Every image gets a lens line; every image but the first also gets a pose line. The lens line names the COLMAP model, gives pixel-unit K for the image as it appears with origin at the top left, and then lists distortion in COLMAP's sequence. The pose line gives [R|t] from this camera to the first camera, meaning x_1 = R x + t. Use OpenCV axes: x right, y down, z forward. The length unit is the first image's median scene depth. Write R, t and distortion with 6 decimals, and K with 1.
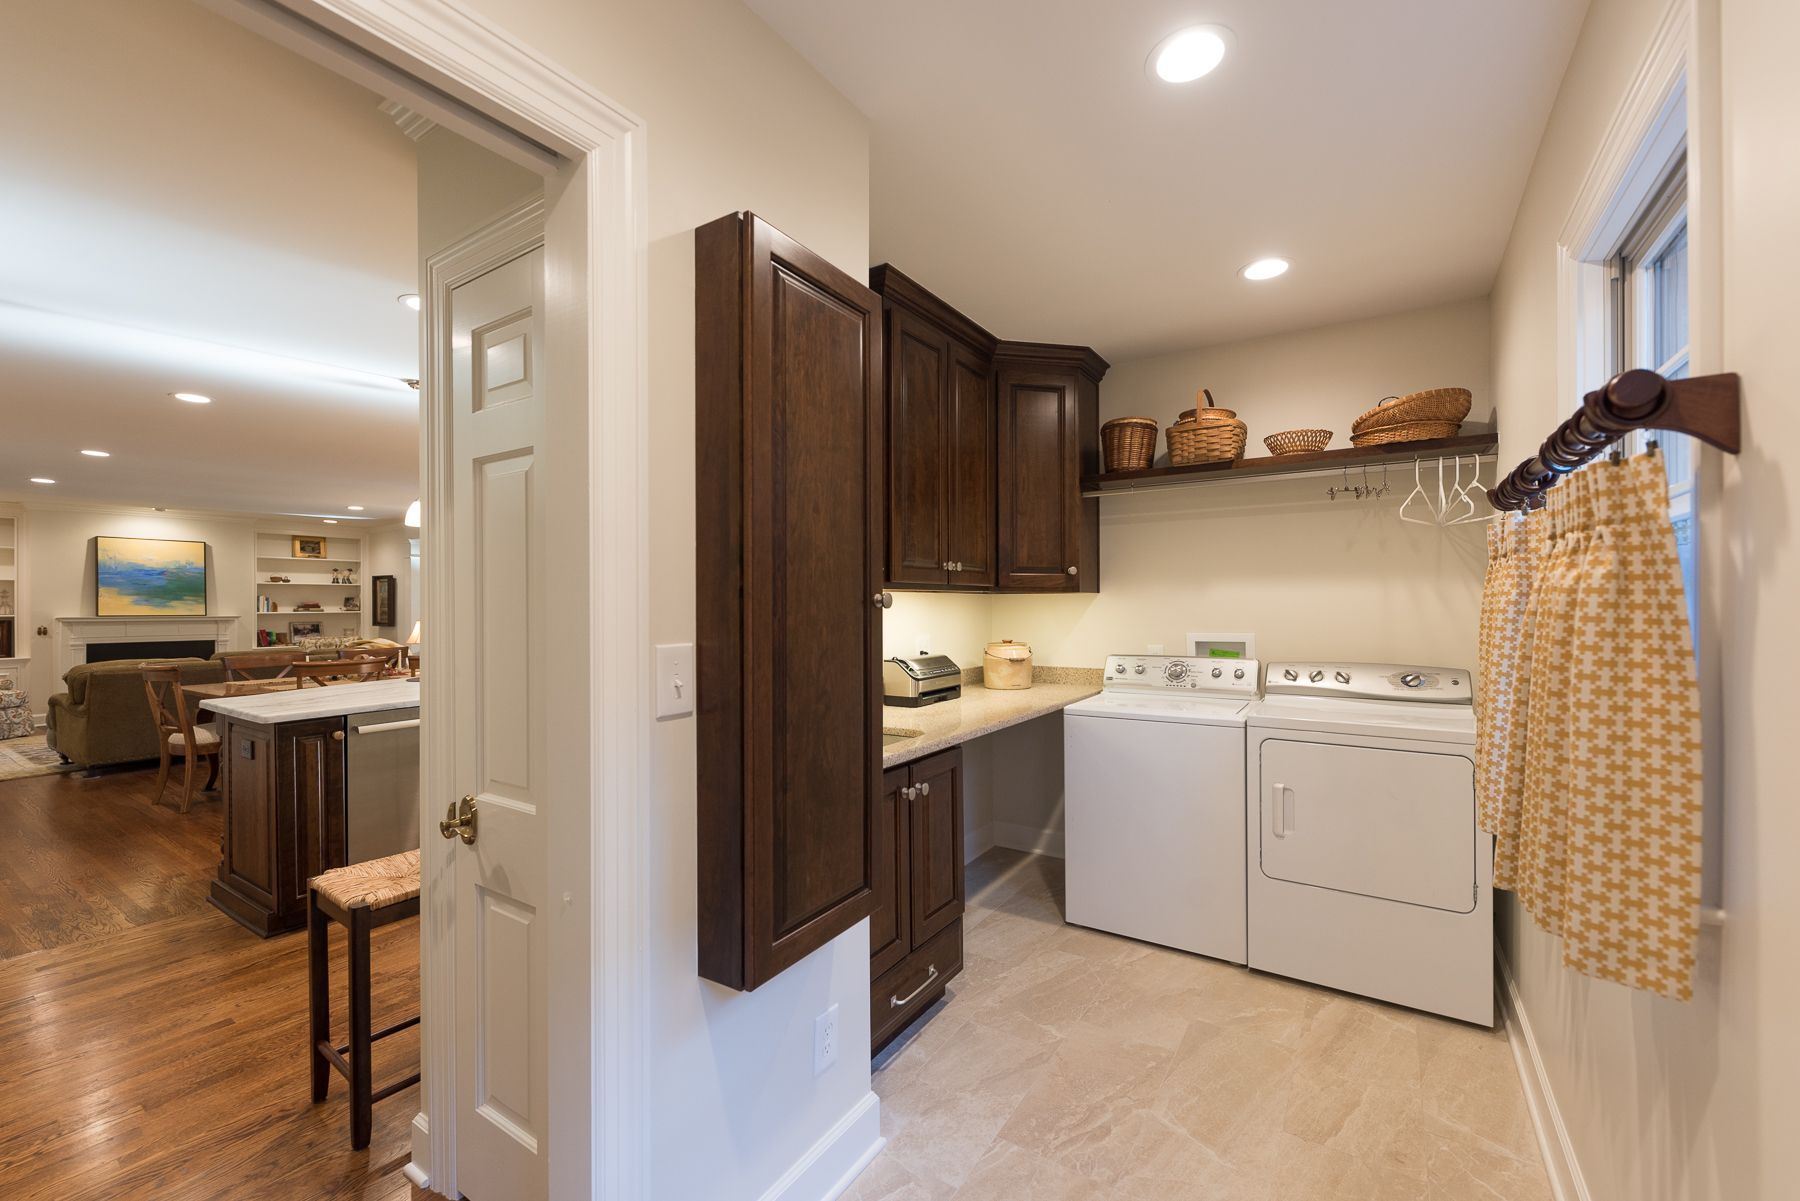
lens RADIAL K [[720.4, 0, 904.2], [0, 720.4, 606.1], [0, 0, 1]] dist [0.000795, -0.002164]
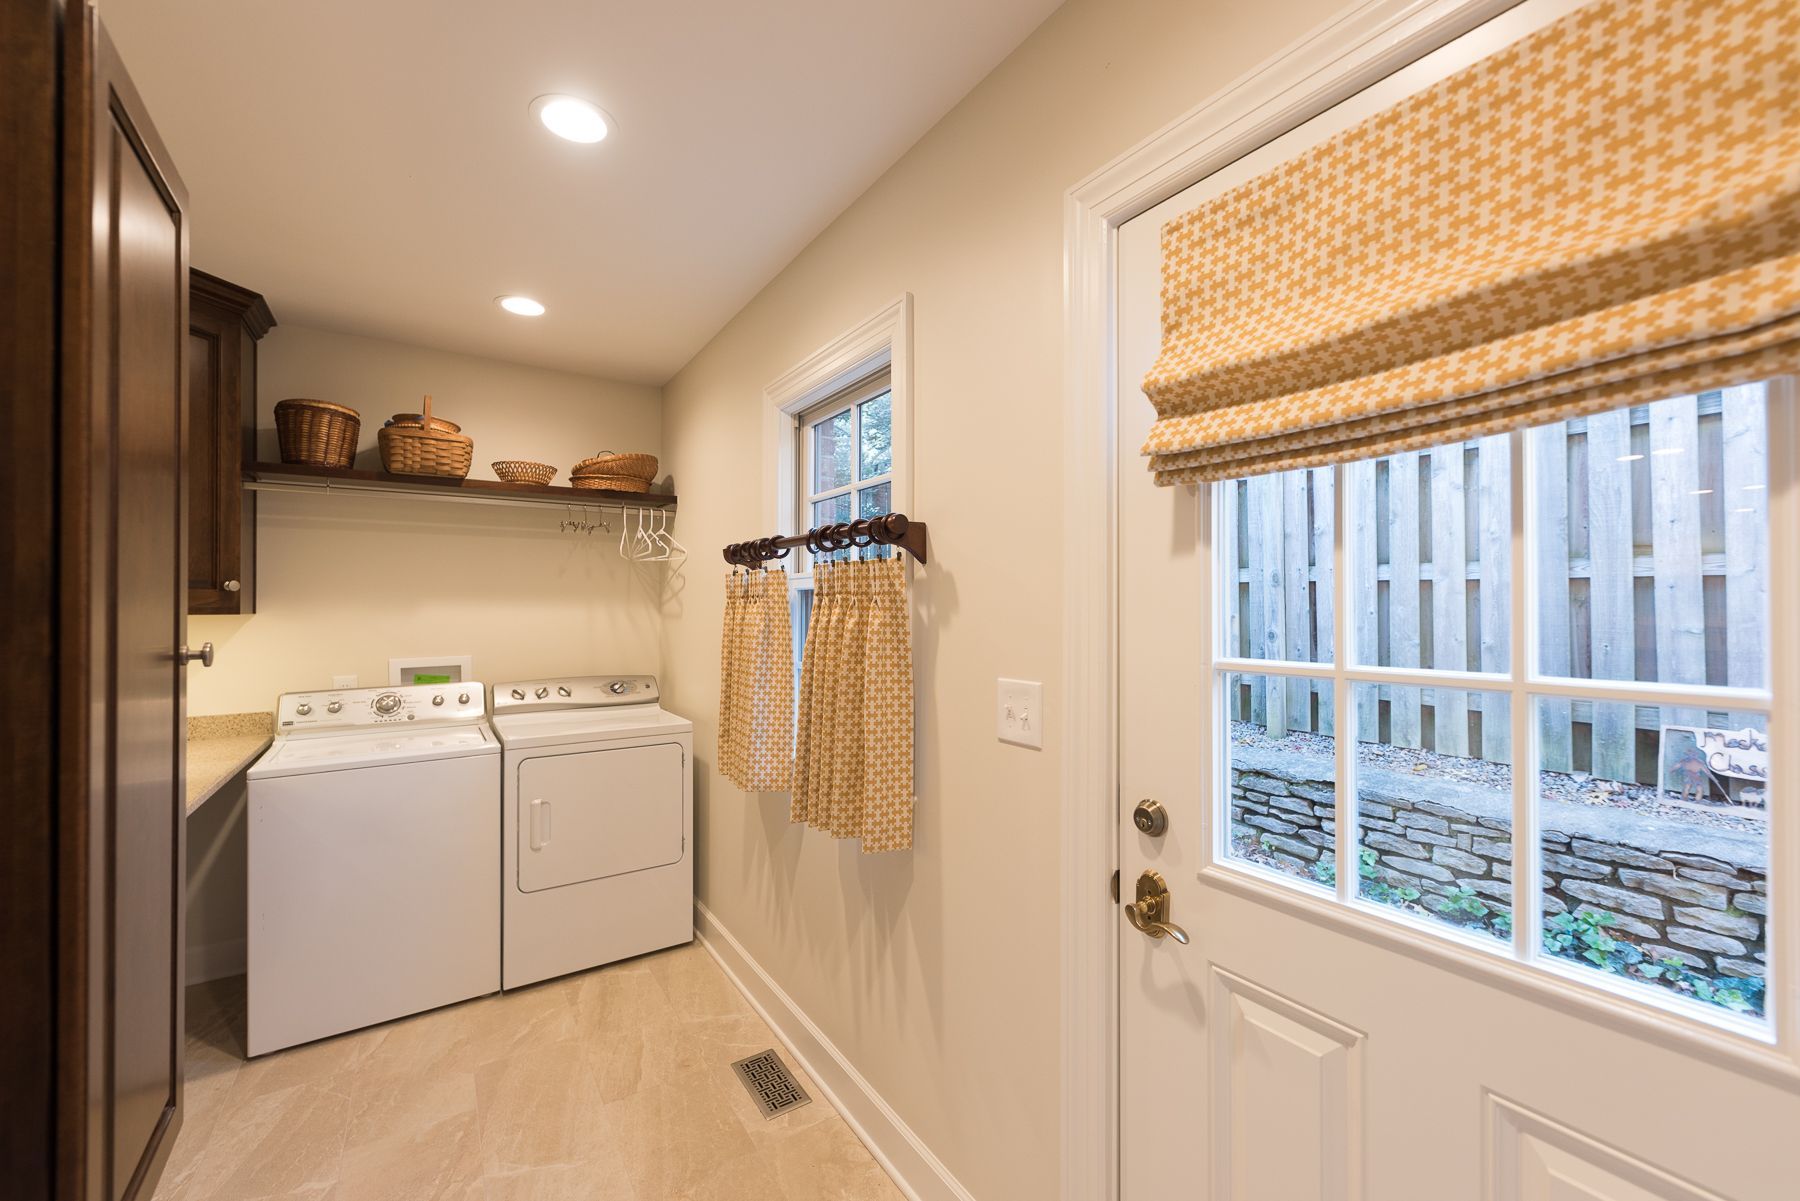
lens RADIAL K [[720.4, 0, 904.2], [0, 720.4, 606.1], [0, 0, 1]] dist [0.000795, -0.002164]
pose [[0.384802, 0.001827, 0.922997, -0.254037], [0.003805, 0.999986, -0.003566, -0.031727], [-0.922991, 0.004884, 0.384790, 0.102847]]
